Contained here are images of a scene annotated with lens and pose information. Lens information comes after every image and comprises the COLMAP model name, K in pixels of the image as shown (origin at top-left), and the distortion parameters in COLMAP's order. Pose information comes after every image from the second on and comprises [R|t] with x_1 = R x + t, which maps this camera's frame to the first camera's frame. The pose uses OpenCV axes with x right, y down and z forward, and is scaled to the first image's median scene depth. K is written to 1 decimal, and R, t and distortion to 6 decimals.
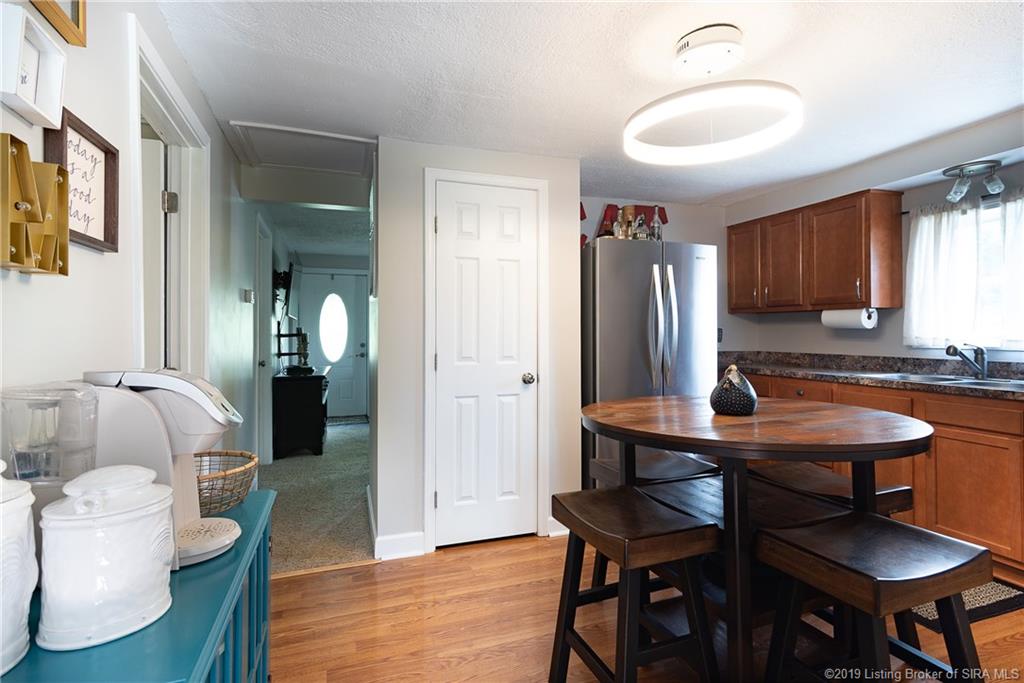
lens RADIAL K [[497.0, 0, 497.3], [0, 497.0, 329.4], [0, 0, 1]] dist [0.001394, 0.000275]
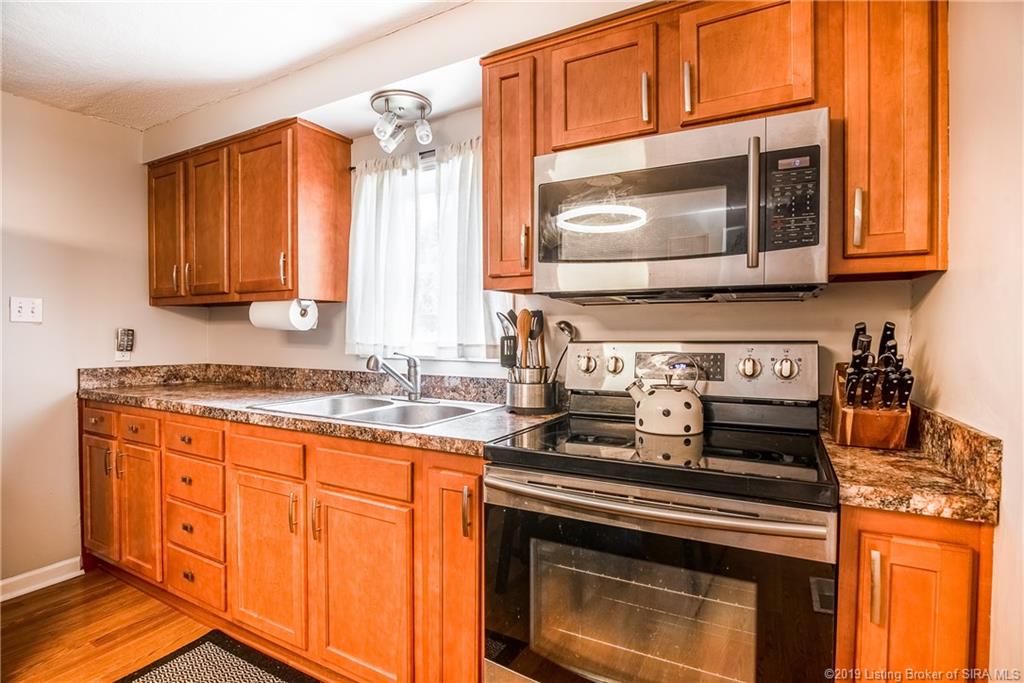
lens RADIAL K [[504.2, 0, 512.0], [0, 504.2, 341.5], [0, 0, 1]] dist [-0.000049, -0.000028]
pose [[0.737736, -0.006334, 0.675060, 0.503870], [-0.007229, 0.999825, 0.017281, -0.000562], [-0.675051, -0.017629, 0.737561, 0.311185]]
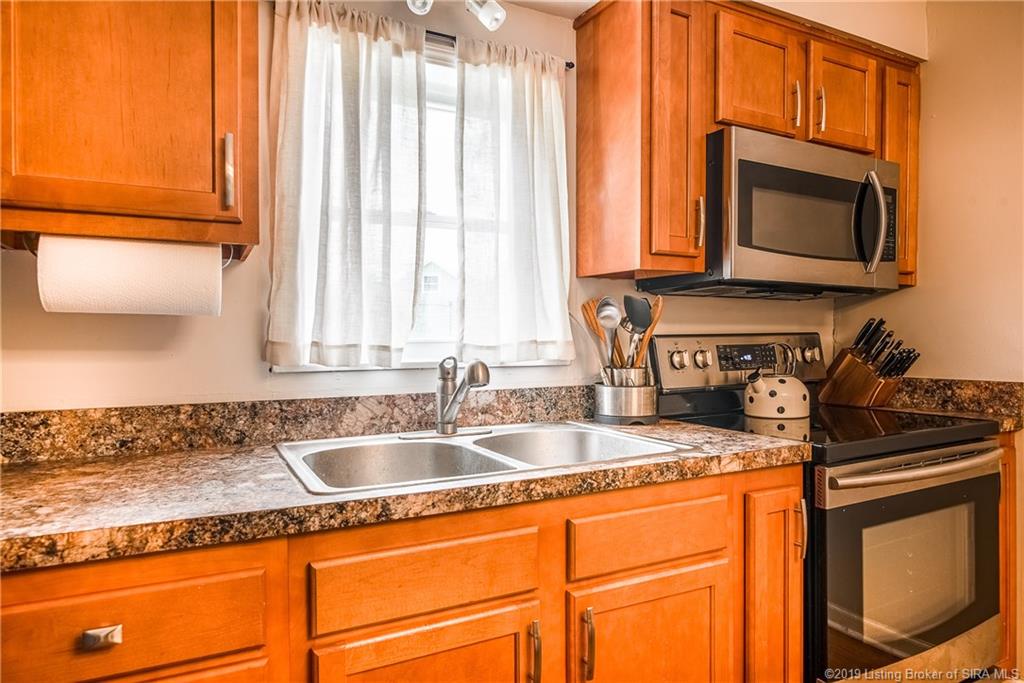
lens RADIAL K [[627.5, 0, 512.0], [0, 627.5, 341.5], [0, 0, 1]] dist [-0.002373, 0.000640]
pose [[-0.156369, -0.003203, 0.987694, 0.353256], [0.000920, 0.999994, 0.003389, 0.012631], [-0.987698, 0.001439, -0.156365, 0.901779]]
